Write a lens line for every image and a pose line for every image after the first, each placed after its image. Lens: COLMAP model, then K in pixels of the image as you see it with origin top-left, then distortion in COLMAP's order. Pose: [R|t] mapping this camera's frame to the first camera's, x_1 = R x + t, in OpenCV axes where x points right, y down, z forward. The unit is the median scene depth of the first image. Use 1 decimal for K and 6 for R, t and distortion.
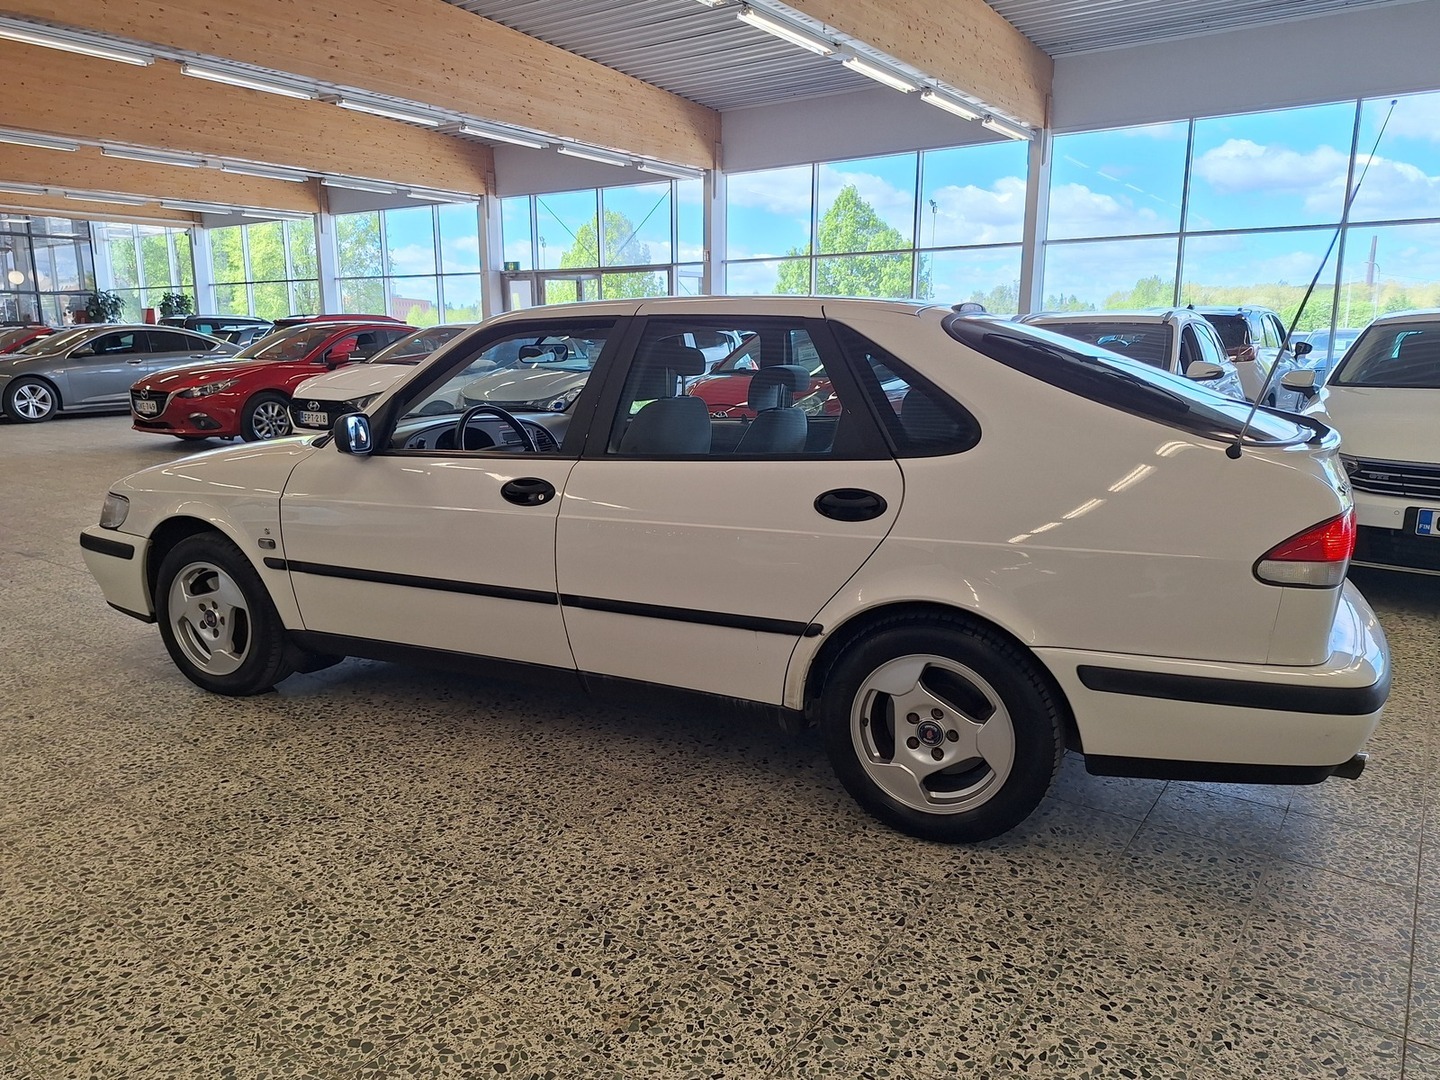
lens RADIAL K [[1037.4, 0, 734.4], [0, 1037.4, 540.3], [0, 0, 1]] dist [0.003157, -0.002673]
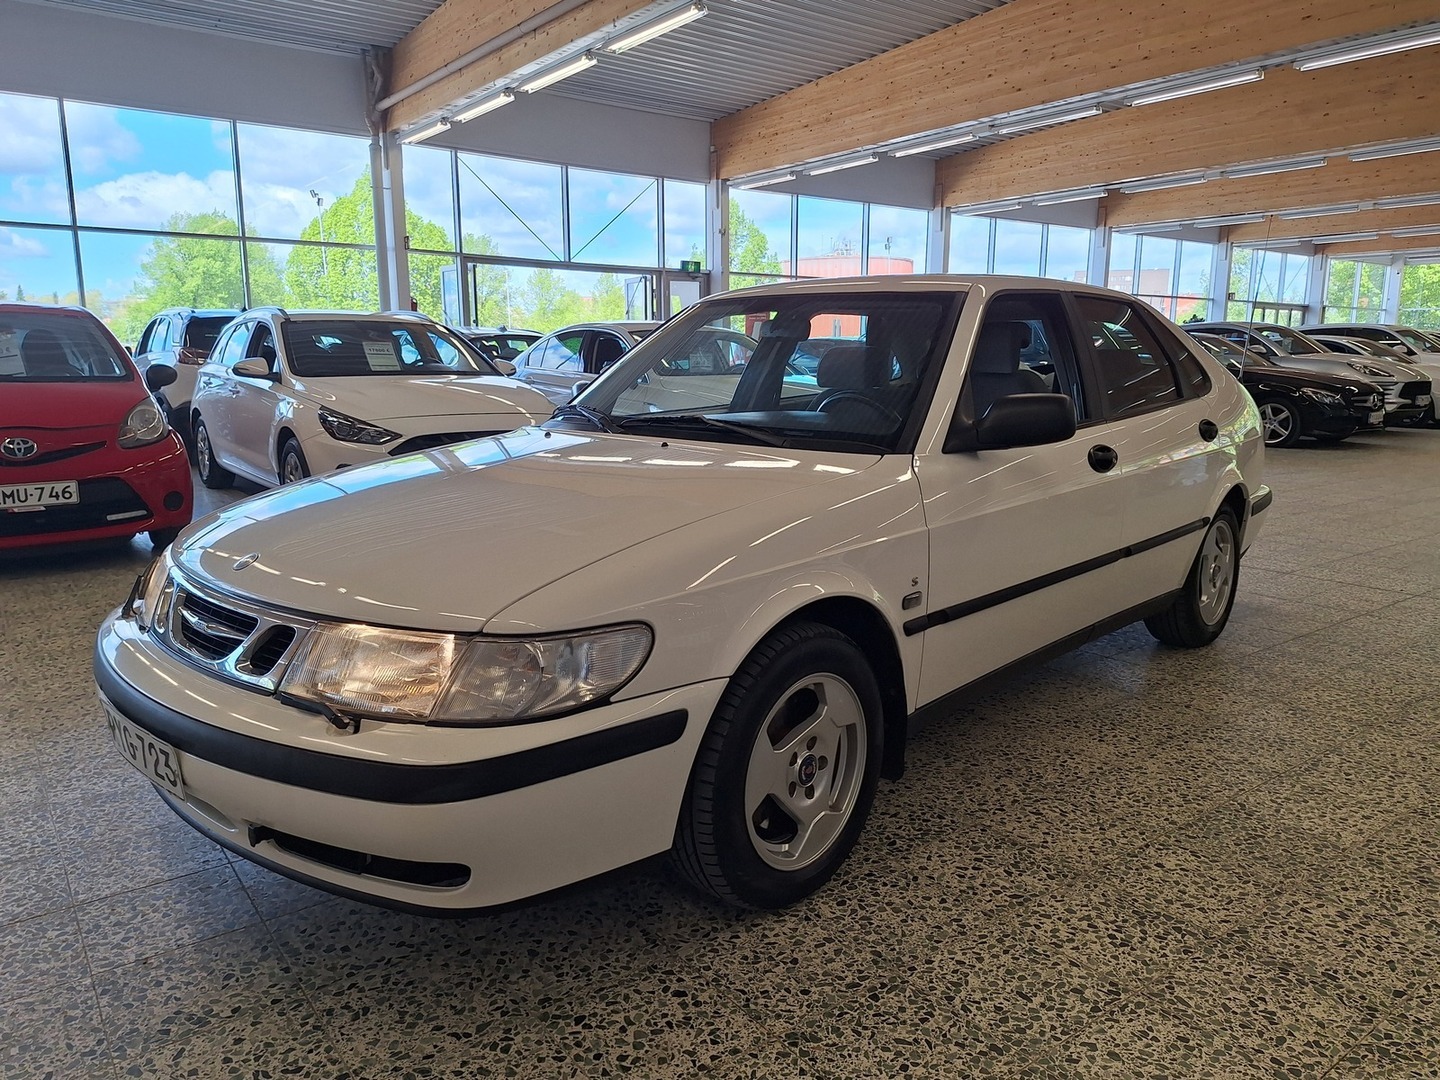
lens RADIAL K [[1037.4, 0, 734.4], [0, 1037.4, 540.3], [0, 0, 1]] dist [0.003157, -0.002673]
pose [[0.284548, -0.169158, 0.943620, -1.110131], [0.185565, 0.975412, 0.118900, -0.135866], [-0.940531, 0.141271, 0.308941, 0.896616]]
